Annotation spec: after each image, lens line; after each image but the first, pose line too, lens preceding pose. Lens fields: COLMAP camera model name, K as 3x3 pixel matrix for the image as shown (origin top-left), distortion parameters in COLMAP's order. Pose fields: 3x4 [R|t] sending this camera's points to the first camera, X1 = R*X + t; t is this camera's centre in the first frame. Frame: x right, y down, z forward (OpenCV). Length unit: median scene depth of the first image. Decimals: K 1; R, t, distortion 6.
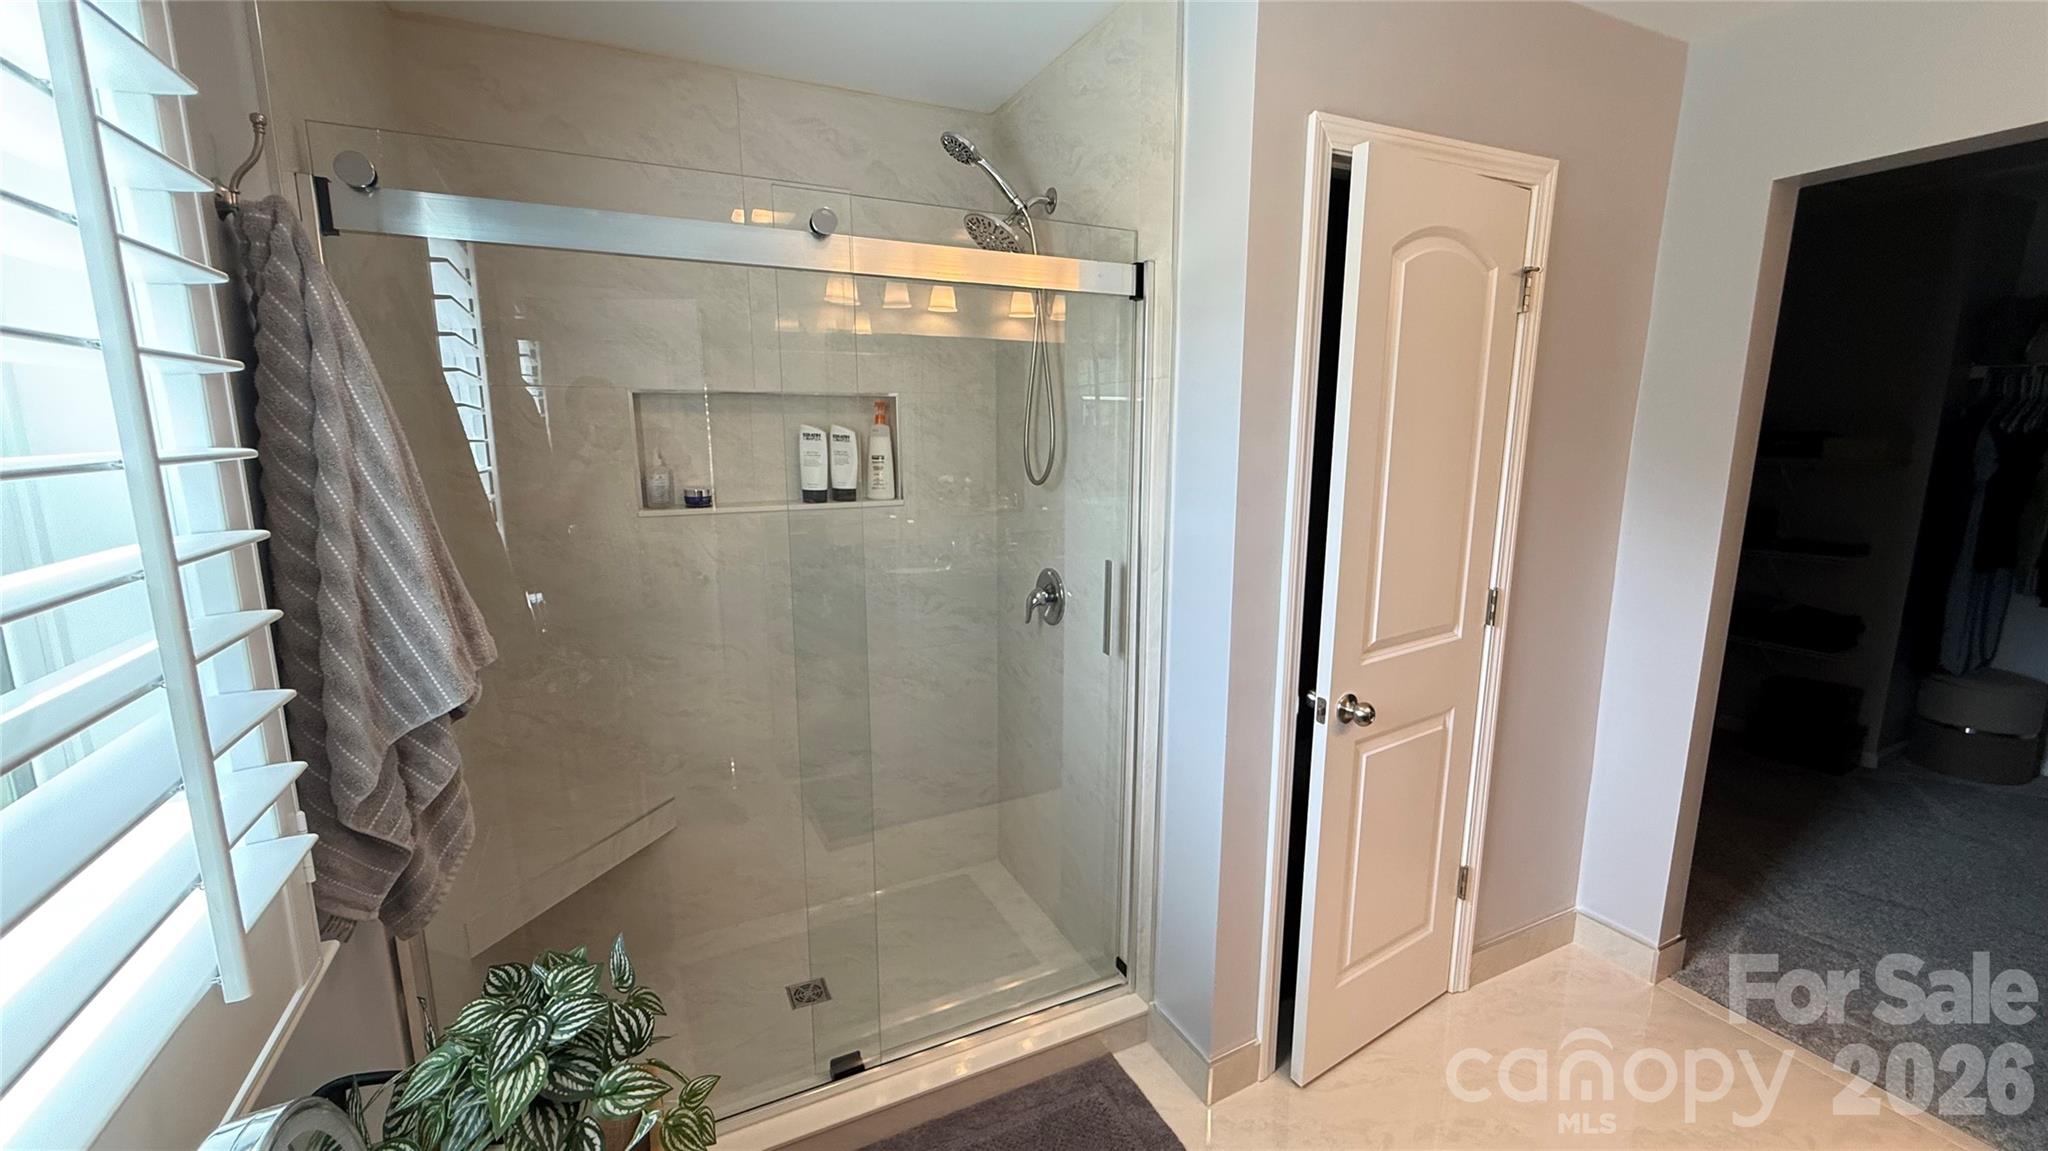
lens RADIAL K [[823.6, 0, 1013.4], [0, 823.6, 575.1], [0, 0, 1]] dist [-0.006361, 0.001938]
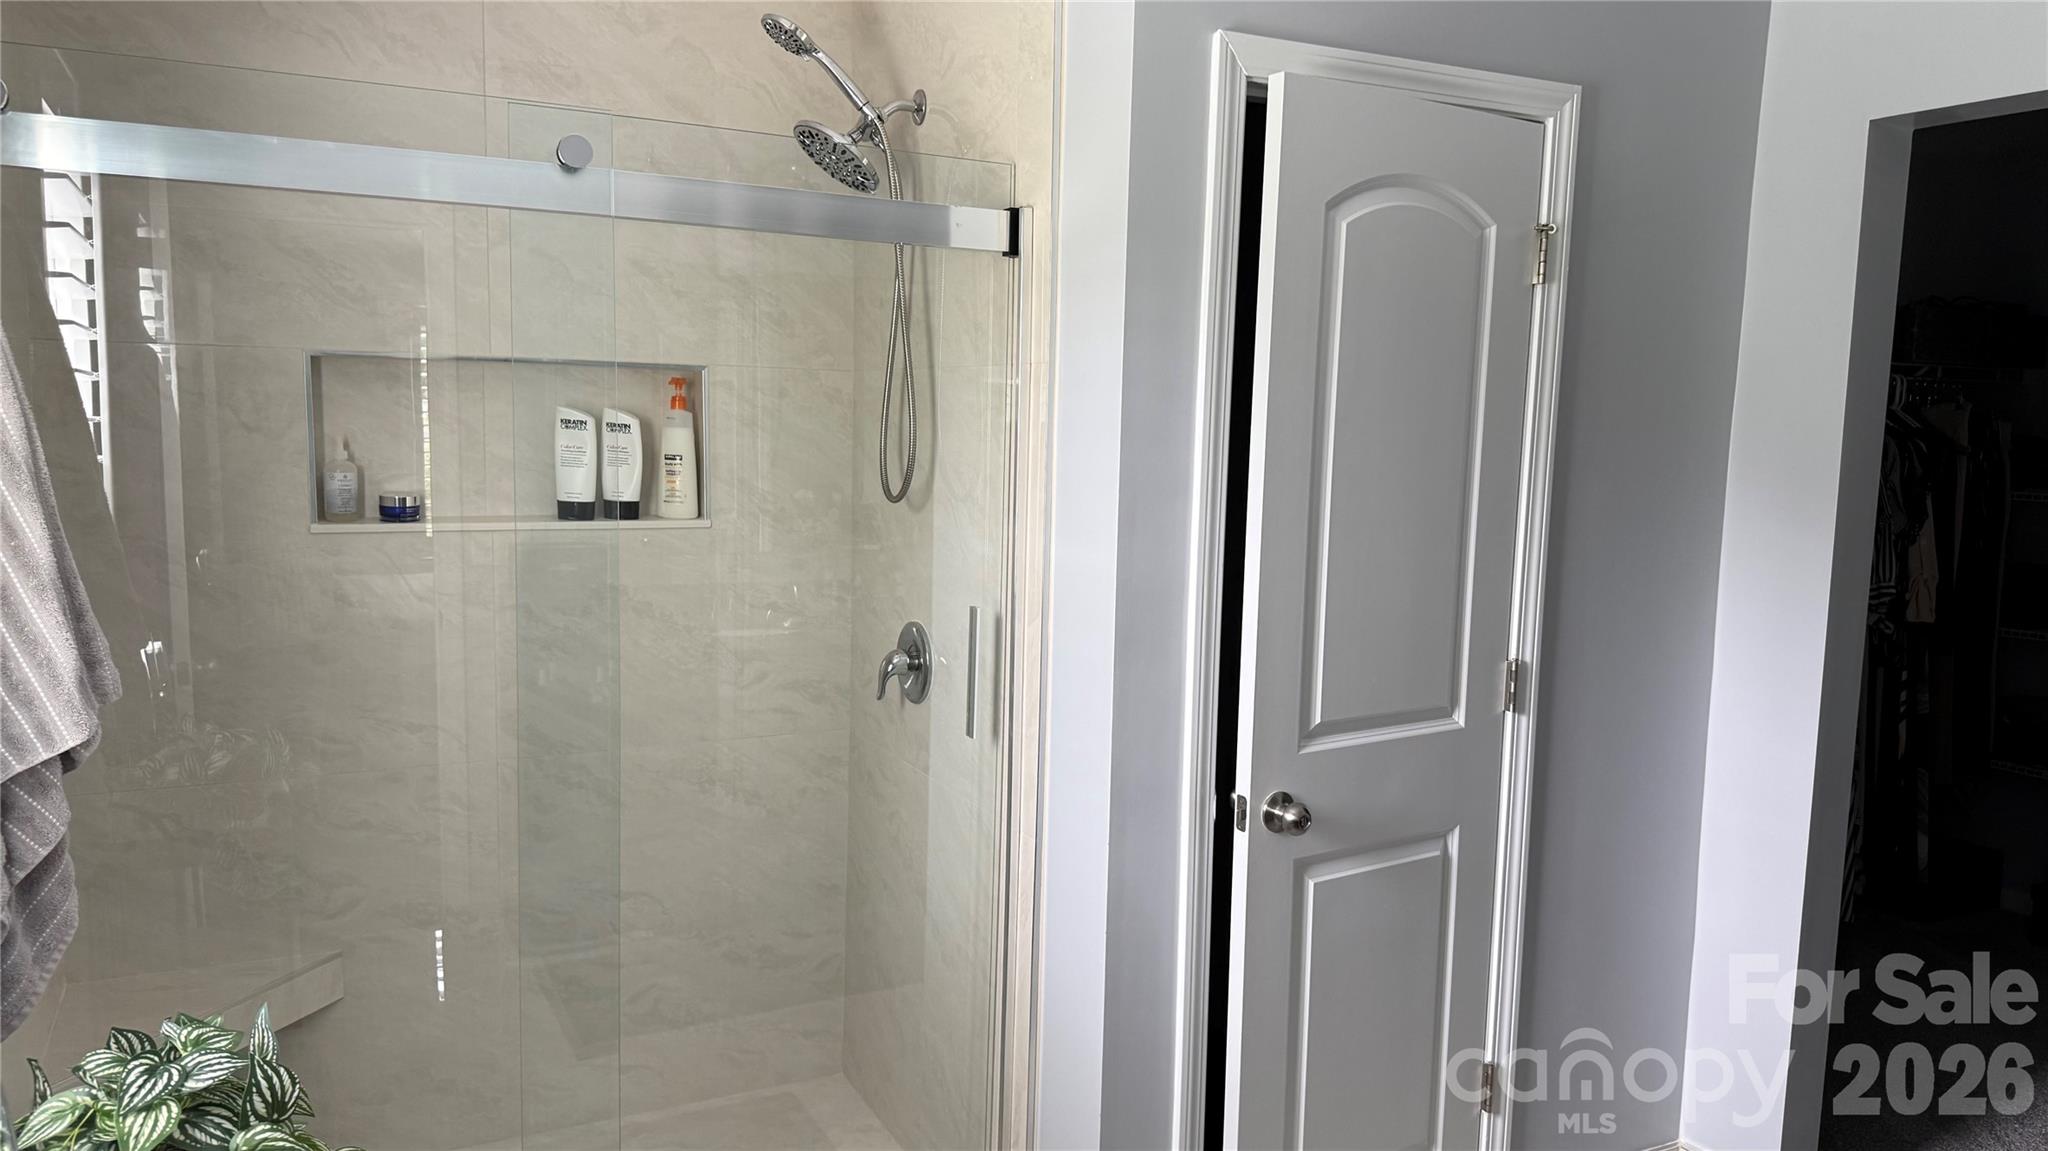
lens RADIAL K [[1452.8, 0, 1029.9], [0, 1452.8, 577.3], [0, 0, 1]] dist [0.057680, -0.080462]
pose [[0.999255, 0.023068, 0.030952, 0.124399], [-0.021109, 0.997841, -0.062186, 0.034415], [-0.032320, 0.061486, 0.997585, -0.276150]]
